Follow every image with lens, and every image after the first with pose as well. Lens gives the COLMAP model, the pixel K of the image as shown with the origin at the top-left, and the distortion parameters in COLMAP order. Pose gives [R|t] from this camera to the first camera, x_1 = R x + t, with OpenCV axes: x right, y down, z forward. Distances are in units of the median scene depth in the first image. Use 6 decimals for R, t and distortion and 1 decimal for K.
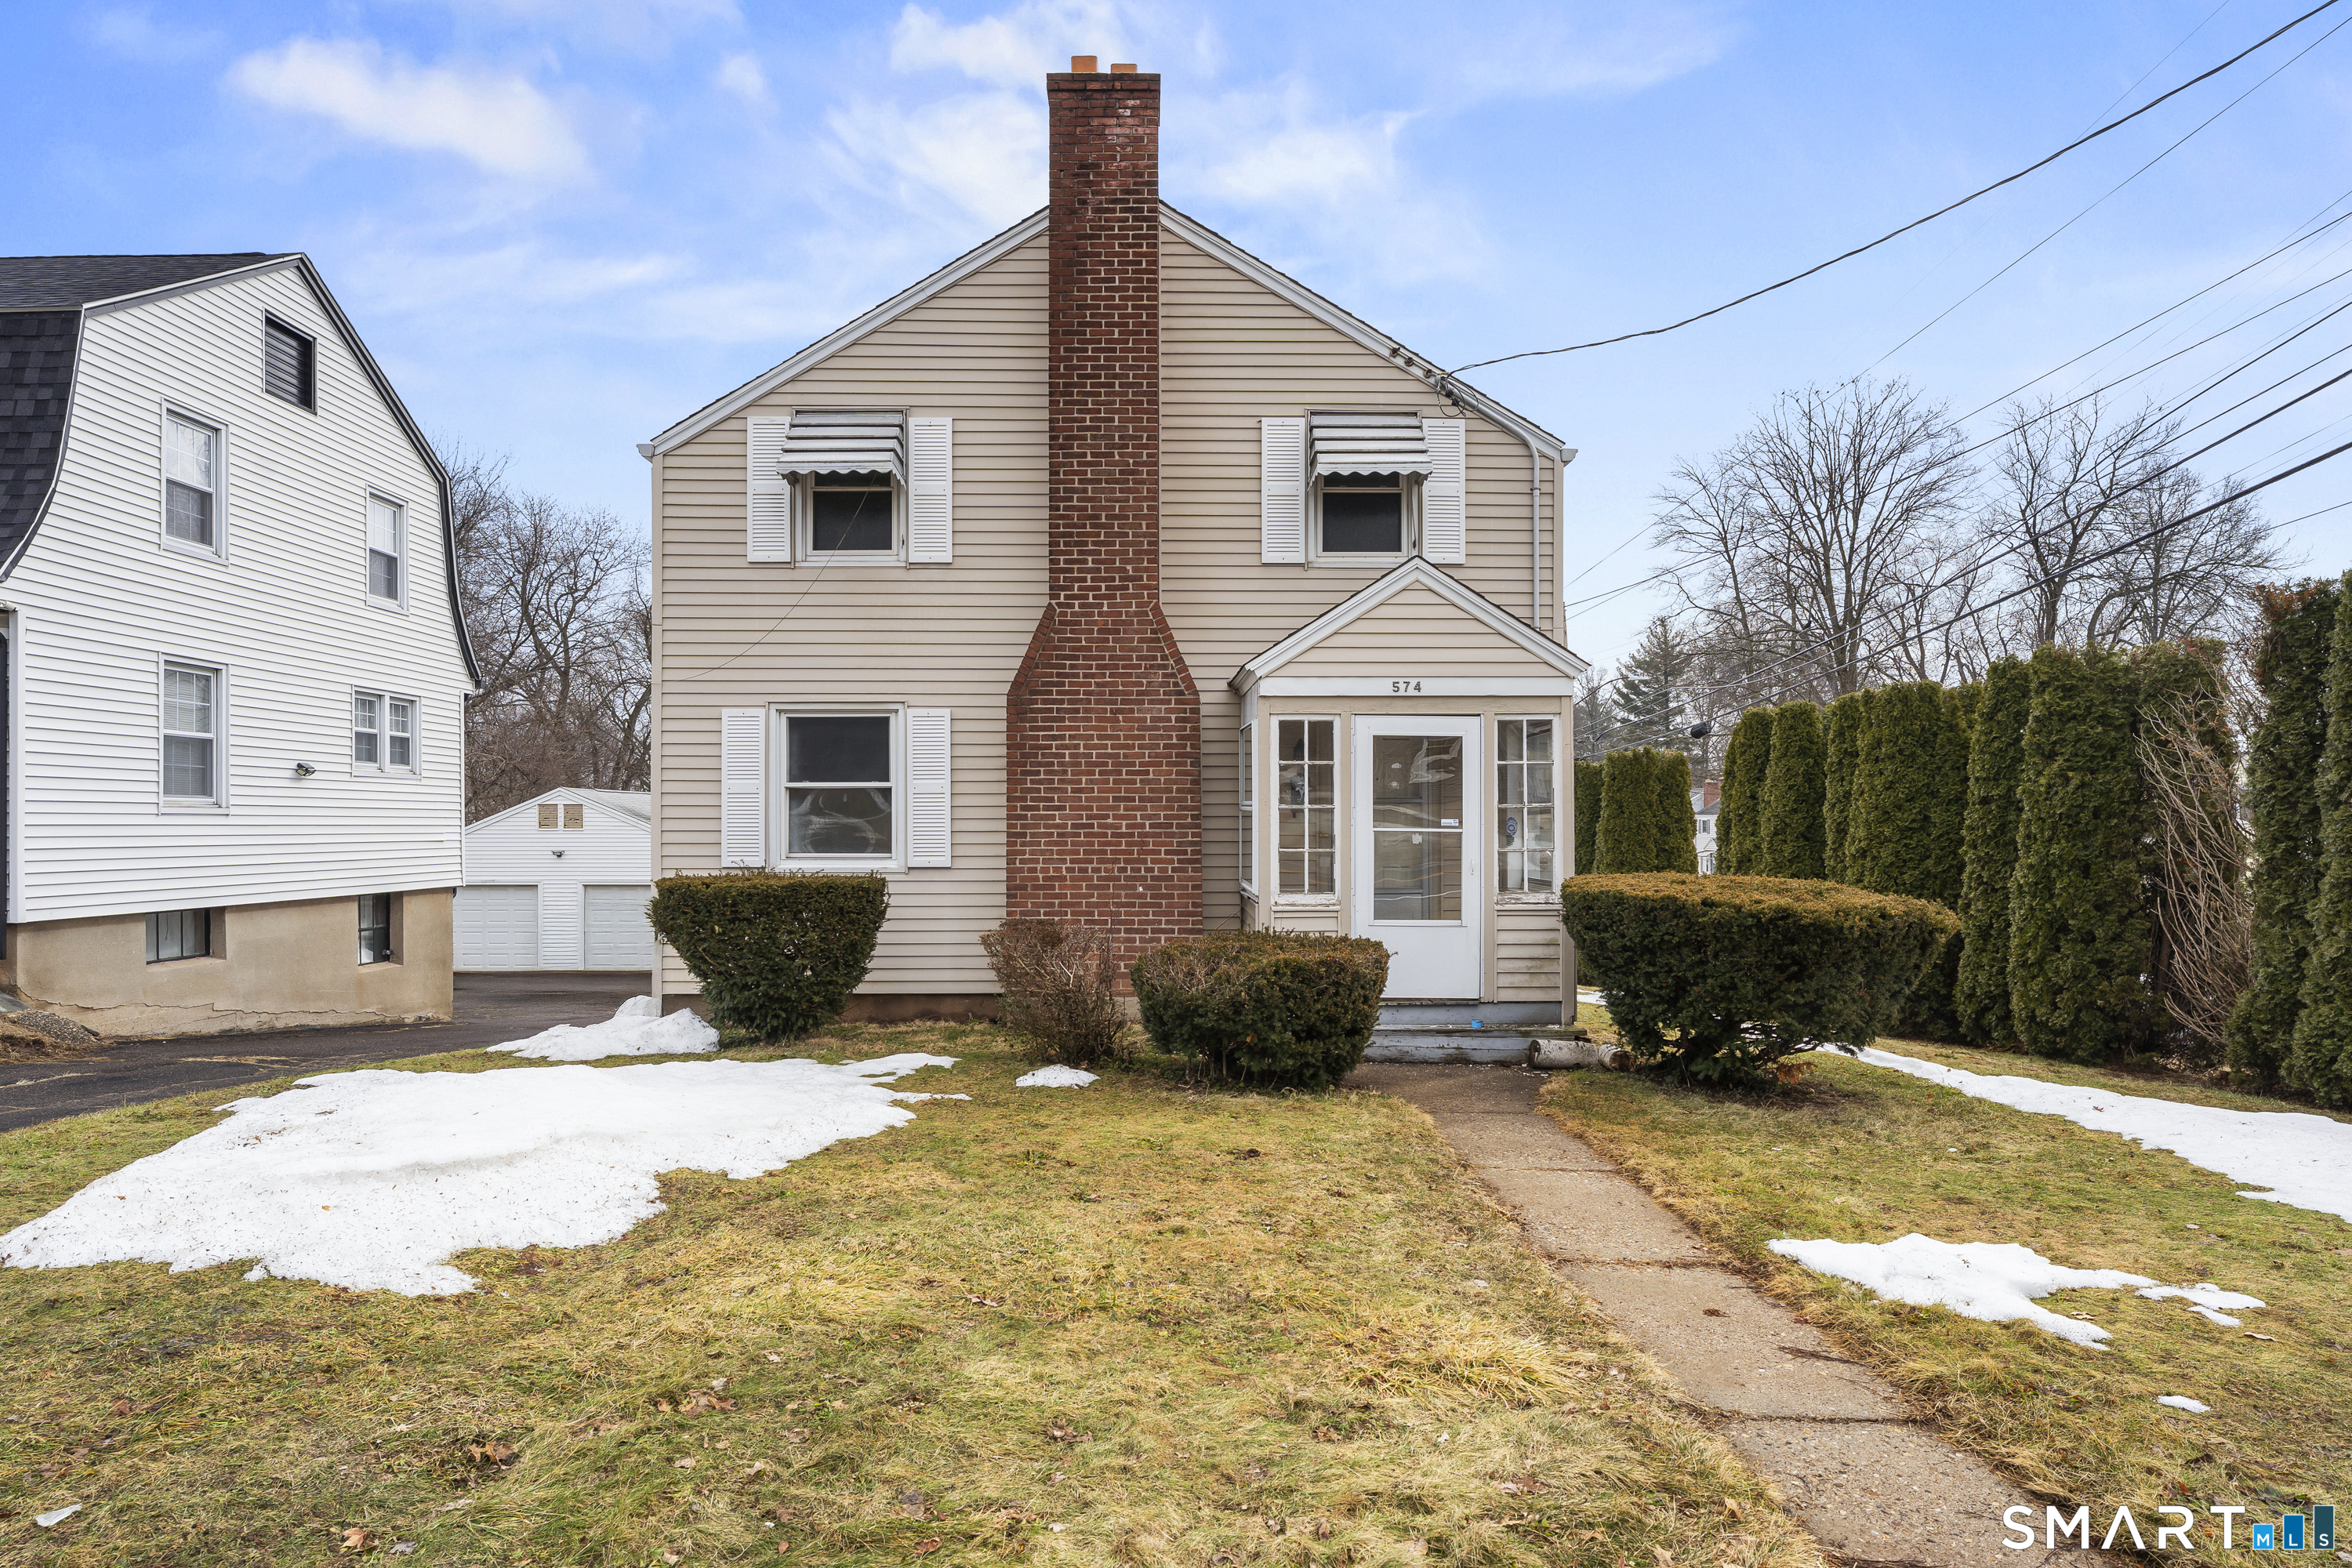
lens RADIAL K [[1325.0, 0, 1175.7], [0, 1325.0, 827.5], [0, 0, 1]] dist [-0.005566, 0.000458]
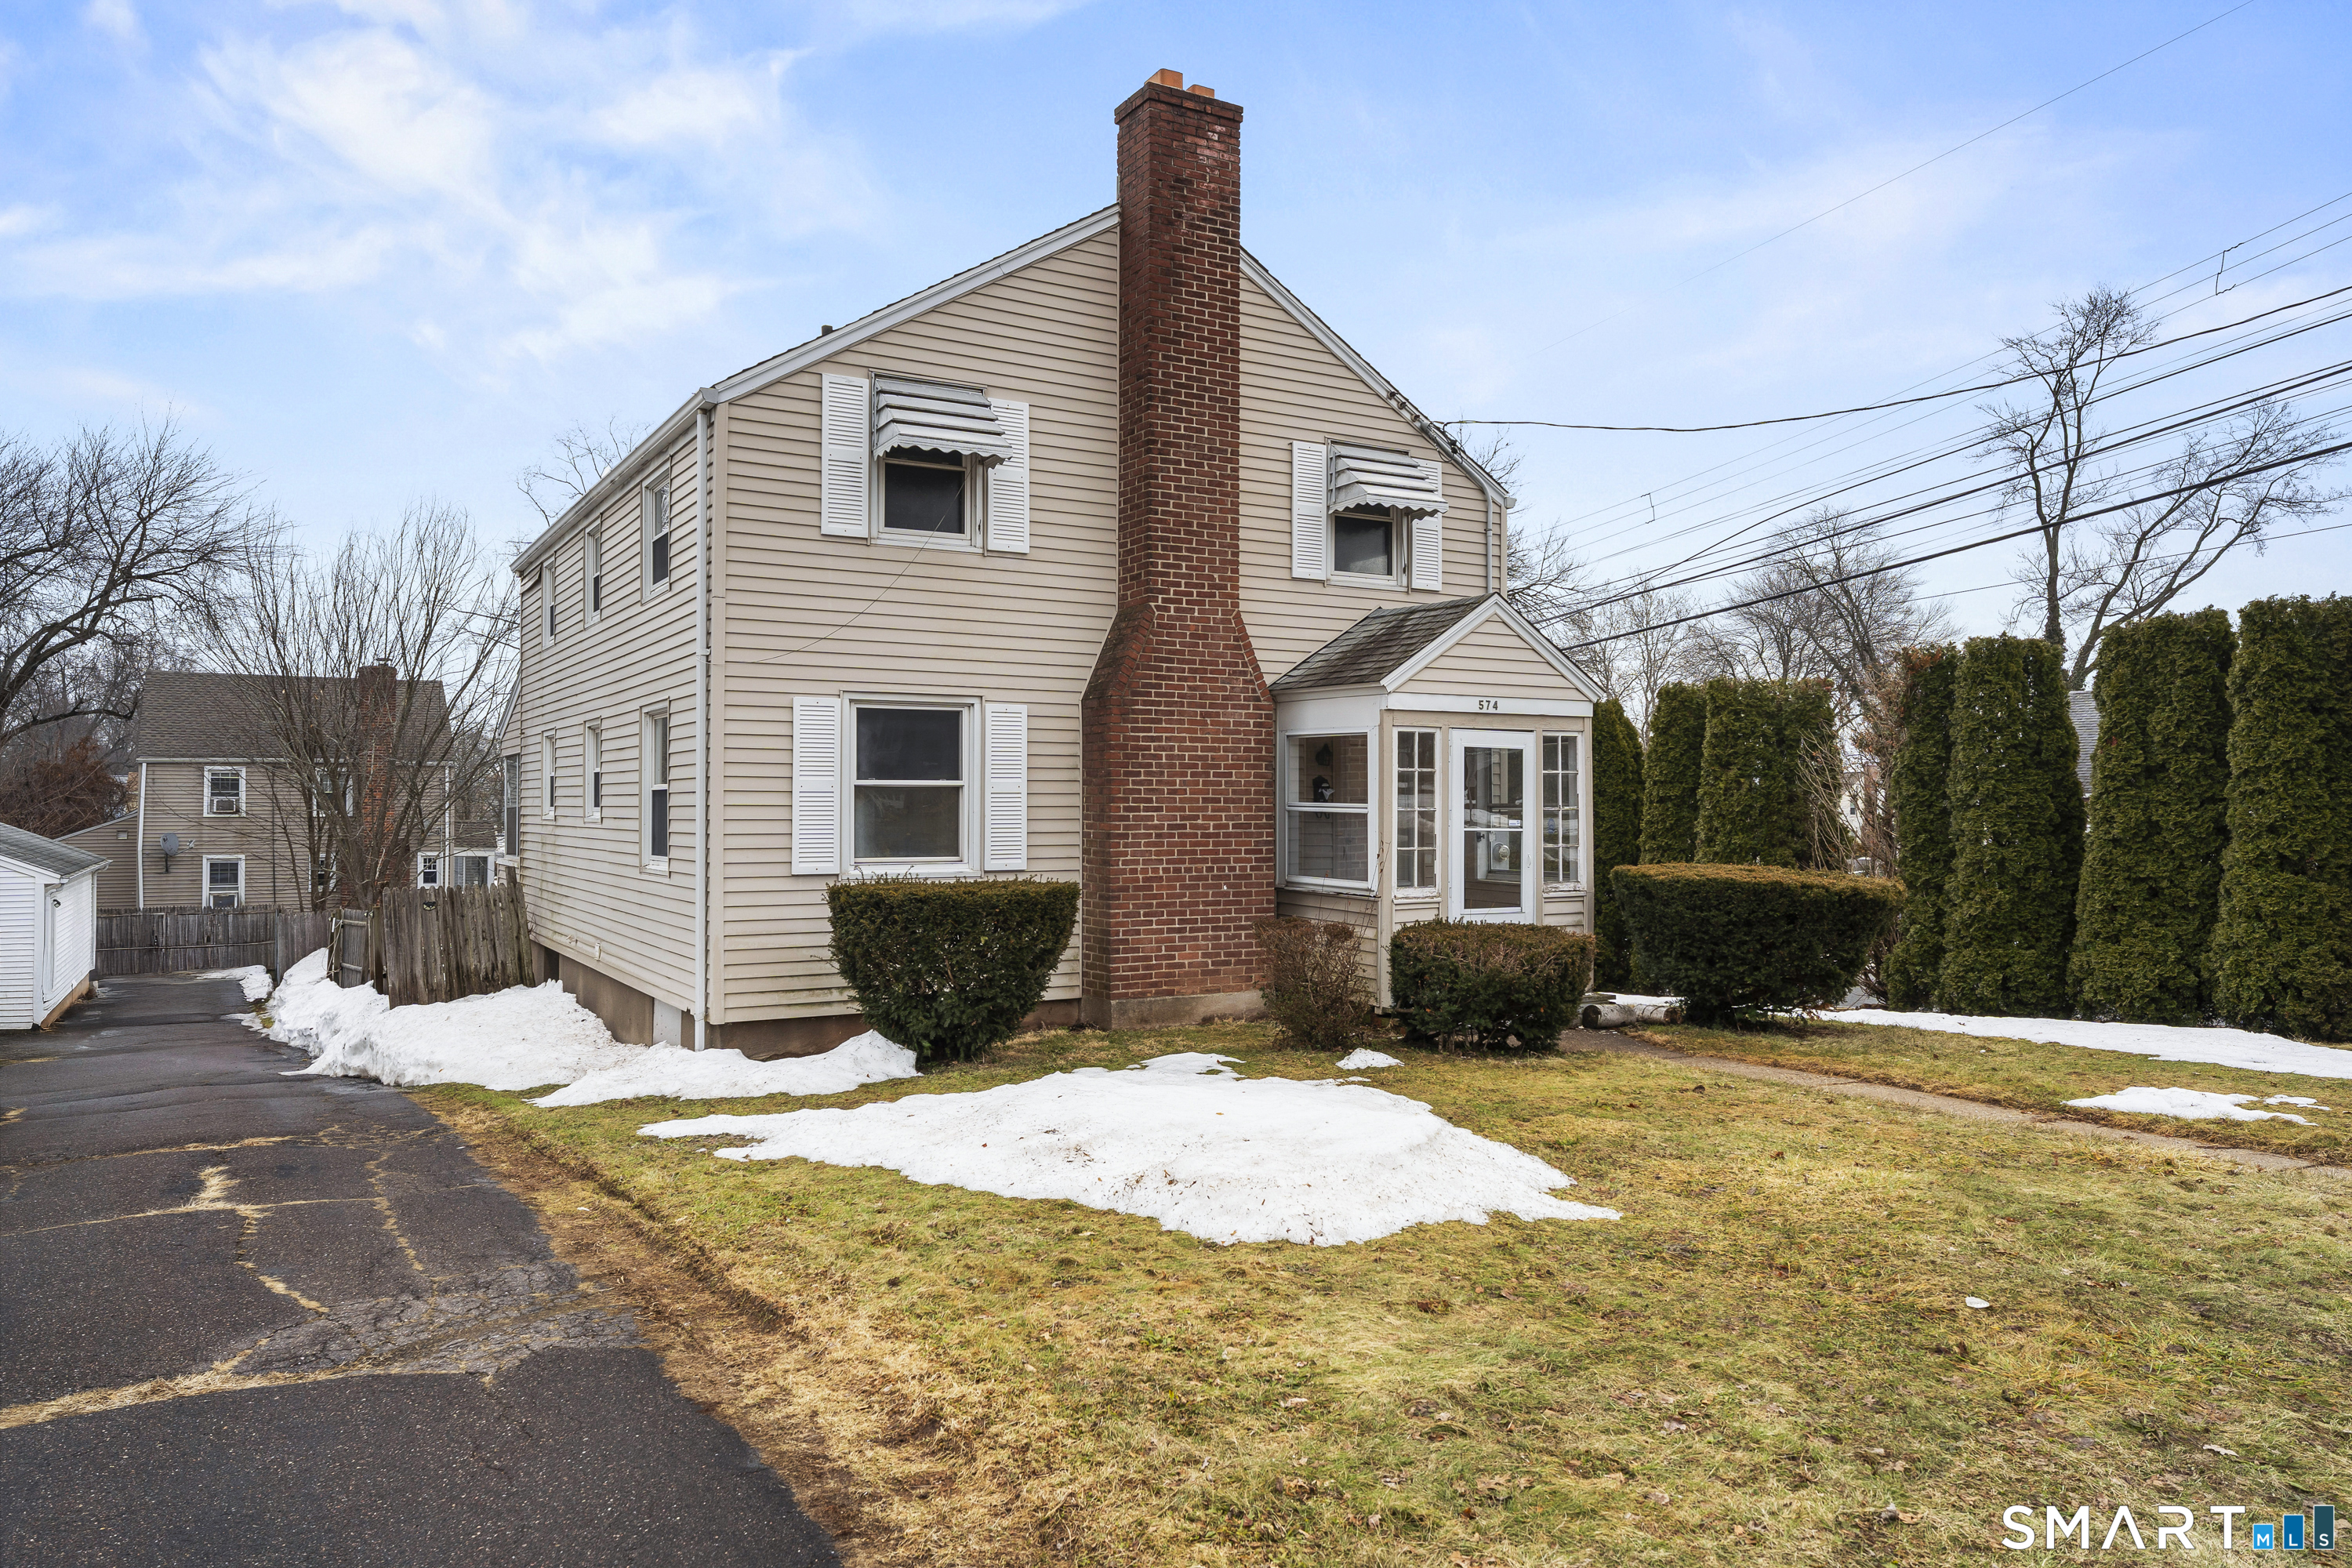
lens RADIAL K [[1550.2, 0, 1176.0], [0, 1550.2, 784.0], [0, 0, 1]] dist [0.001561, -0.000393]
pose [[0.869481, 0.008395, 0.493896, -0.656544], [0.000927, 0.999826, -0.018625, -0.011753], [-0.493966, 0.016652, 0.869322, -0.030726]]
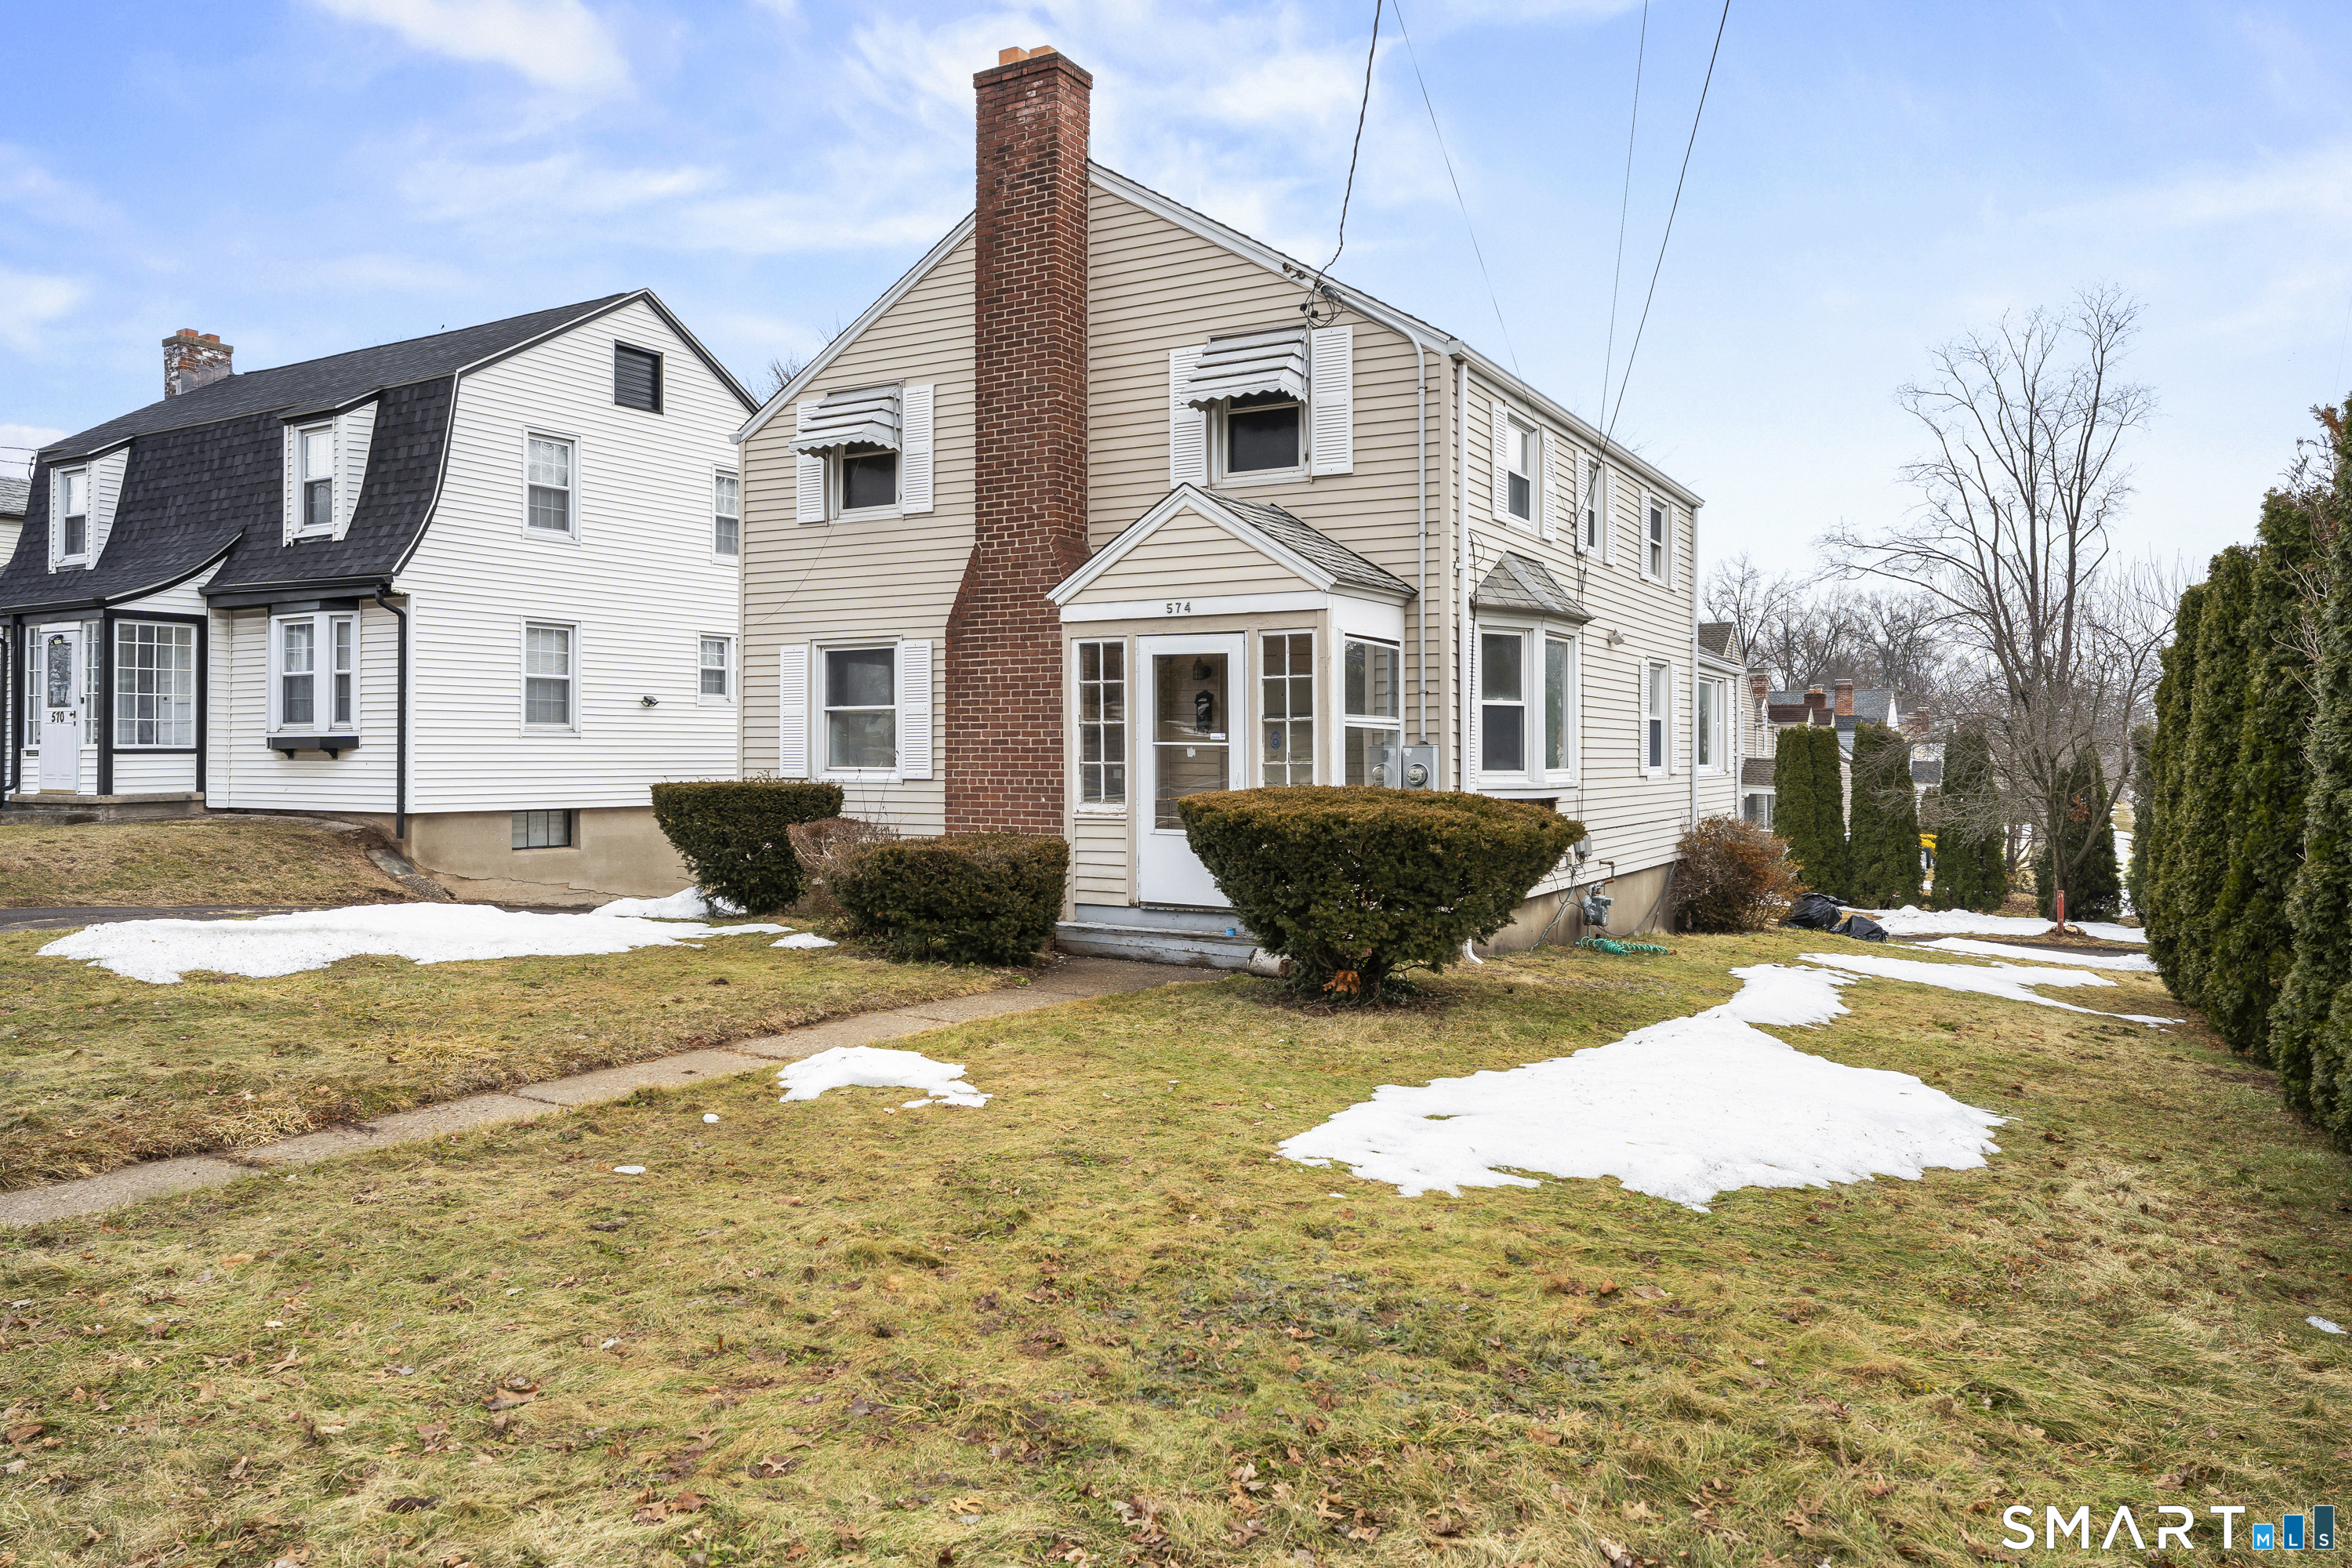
lens RADIAL K [[1645.2, 0, 1175.5], [0, 1645.2, 740.3], [0, 0, 1]] dist [0.004401, 0.000351]
pose [[0.861984, -0.003796, -0.506921, 0.755959], [-0.002140, 0.999936, -0.011126, 0.012315], [0.506931, 0.010675, 0.861921, -0.114420]]
